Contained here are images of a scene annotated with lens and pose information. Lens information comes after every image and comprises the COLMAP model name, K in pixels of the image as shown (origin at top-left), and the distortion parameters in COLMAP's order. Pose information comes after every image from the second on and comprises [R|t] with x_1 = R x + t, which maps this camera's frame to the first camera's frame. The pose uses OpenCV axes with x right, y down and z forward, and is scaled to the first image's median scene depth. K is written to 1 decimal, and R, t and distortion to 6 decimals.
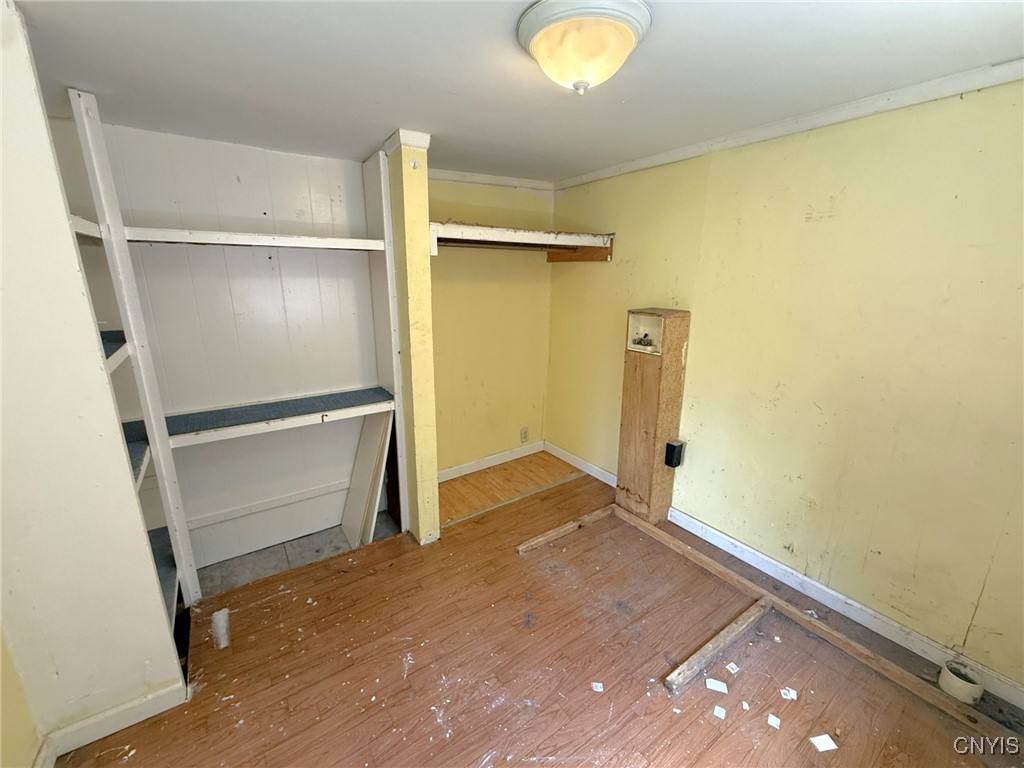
lens RADIAL K [[415.2, 0, 512.9], [0, 415.2, 376.3], [0, 0, 1]] dist [0.000389, 0.000222]
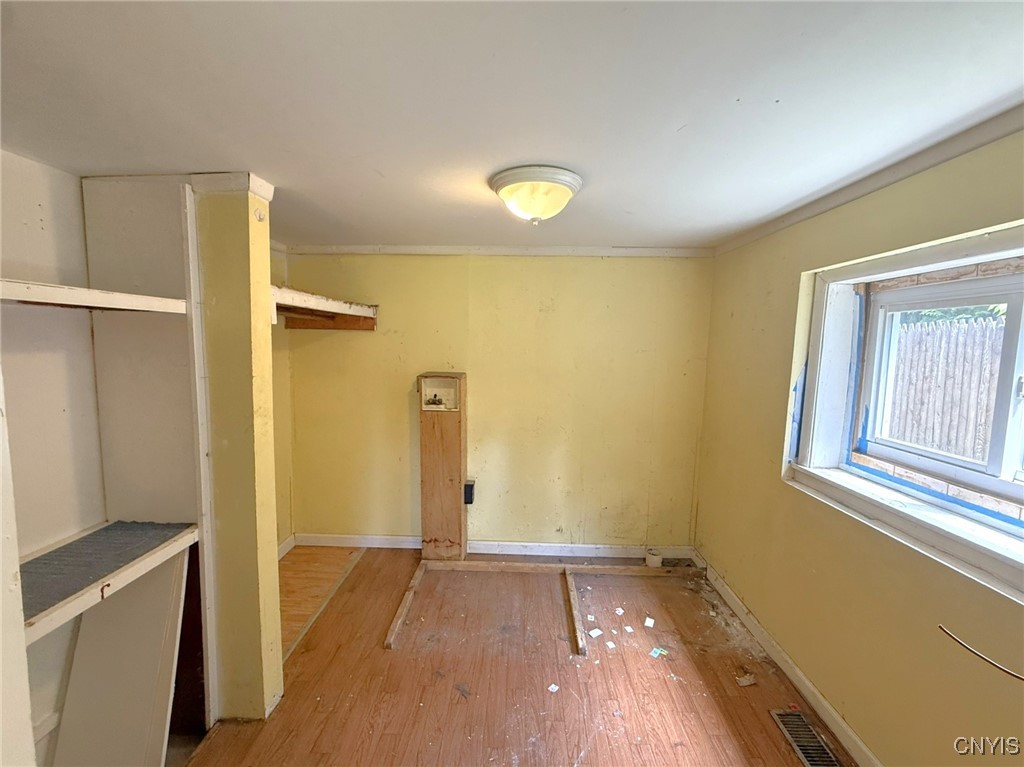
lens RADIAL K [[415.2, 0, 512.9], [0, 415.2, 375.8], [0, 0, 1]] dist [0.000389, 0.000222]
pose [[0.607503, -0.064255, 0.791714, -0.493089], [0.178605, 0.982249, -0.057329, -0.053224], [-0.773977, 0.176232, 0.608195, 0.139428]]
